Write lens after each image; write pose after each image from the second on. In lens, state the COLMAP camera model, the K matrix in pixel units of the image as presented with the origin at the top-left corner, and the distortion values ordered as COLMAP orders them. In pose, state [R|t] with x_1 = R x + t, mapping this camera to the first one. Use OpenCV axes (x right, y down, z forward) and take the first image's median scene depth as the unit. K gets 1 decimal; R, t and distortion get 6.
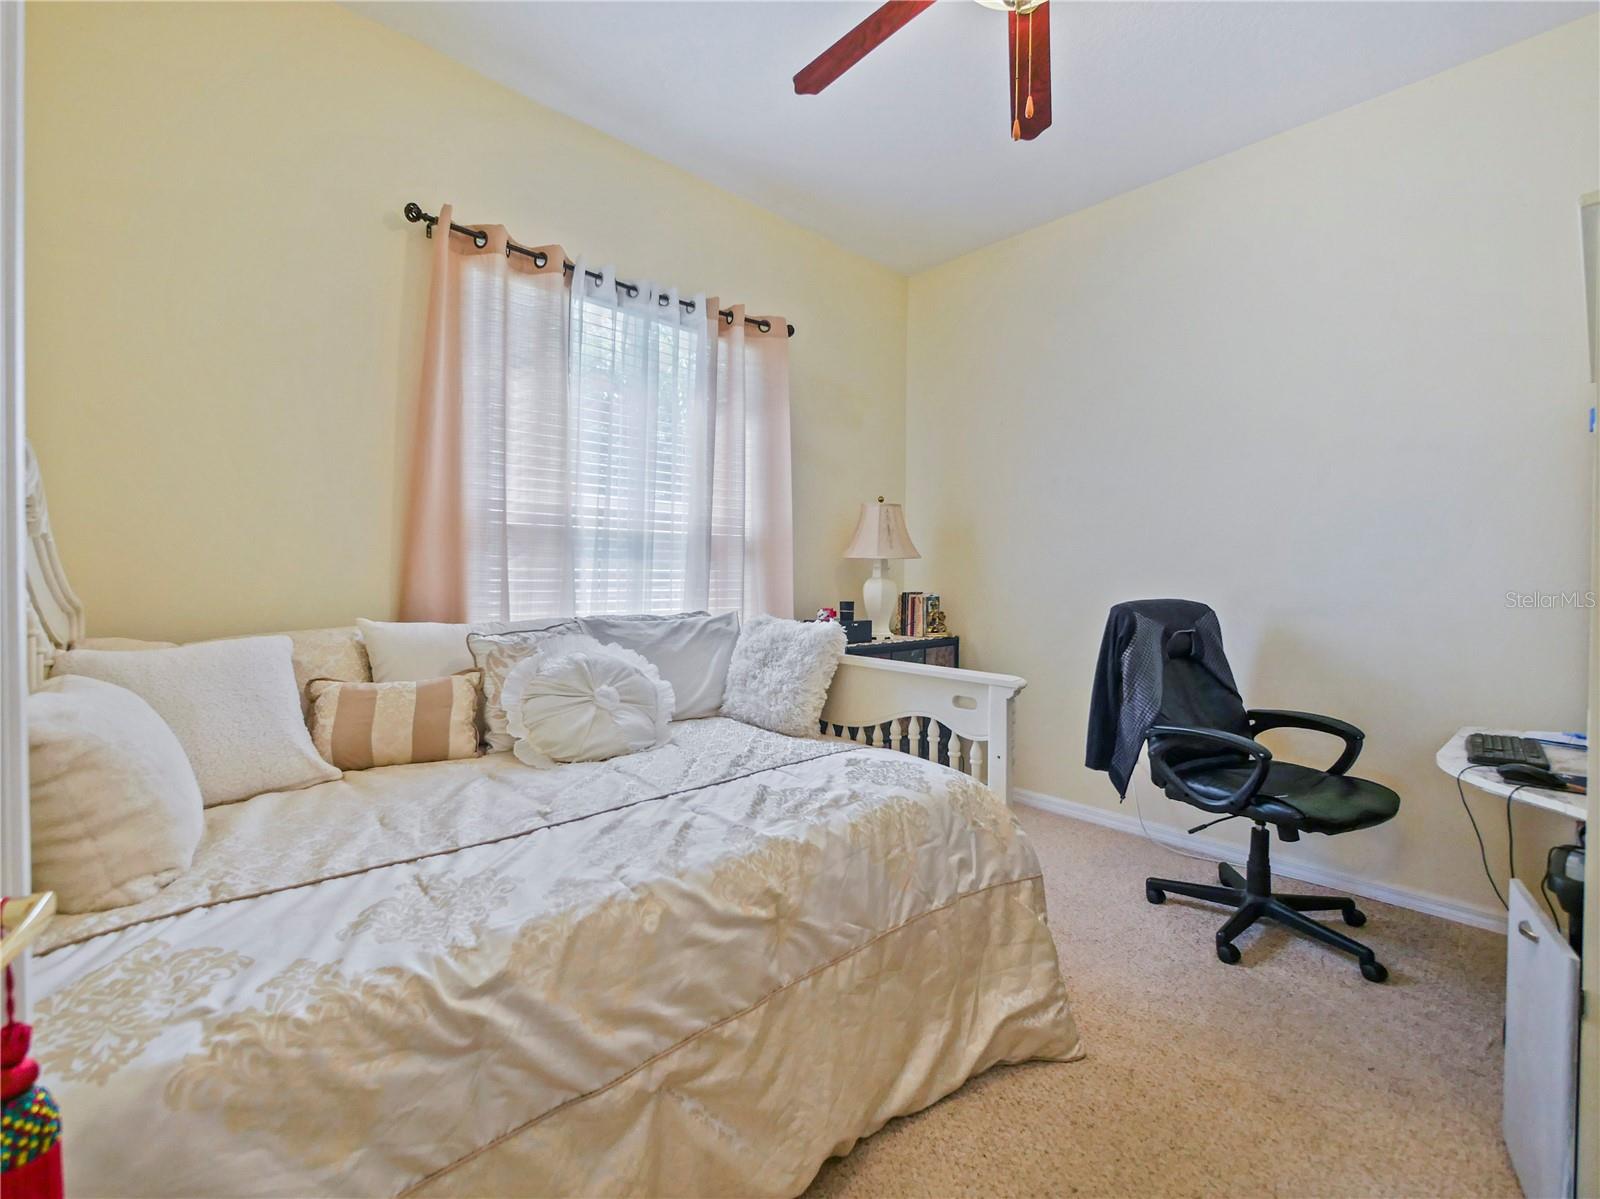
lens RADIAL K [[691.8, 0, 794.9], [0, 691.8, 588.1], [0, 0, 1]] dist [-0.007451, -0.000720]
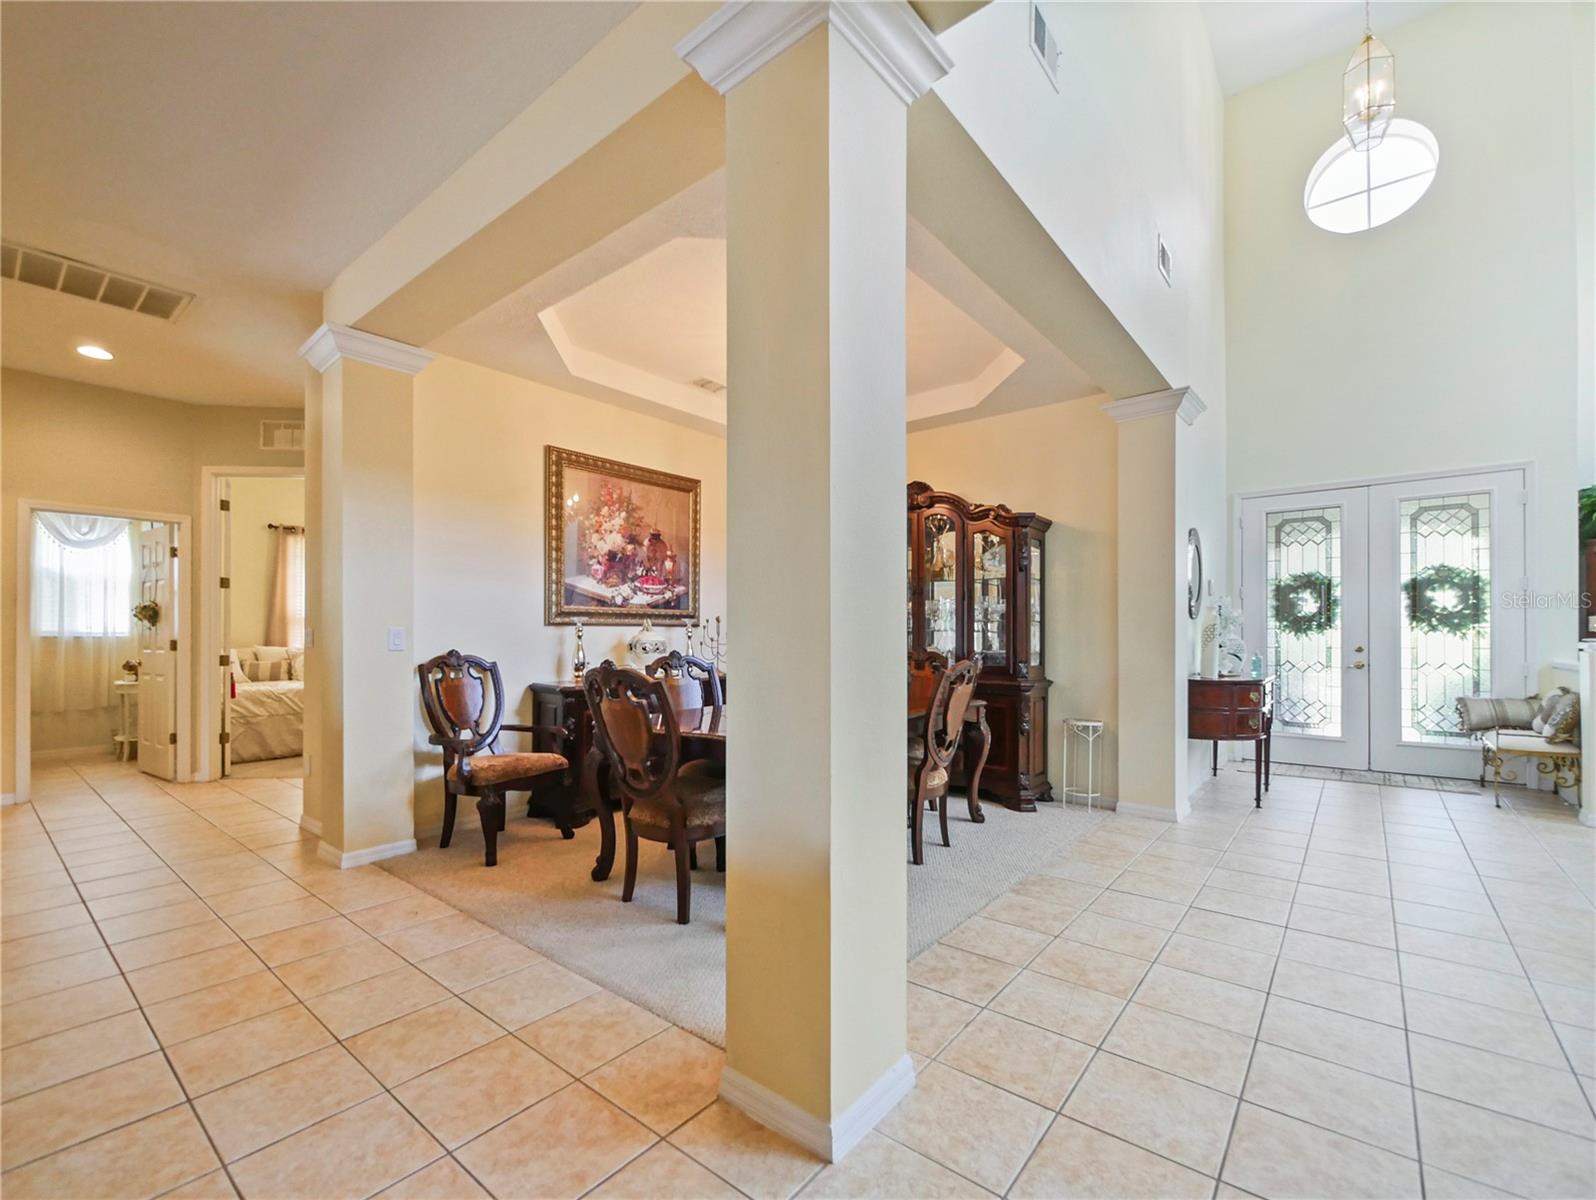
lens RADIAL K [[693.4, 0, 773.8], [0, 693.4, 636.0], [0, 0, 1]] dist [-0.004298, -0.000774]
pose [[0.992018, -0.003637, 0.126045, 1.693029], [0.005630, 0.999865, -0.015465, 0.075126], [-0.125972, 0.016051, 0.991904, -3.082226]]
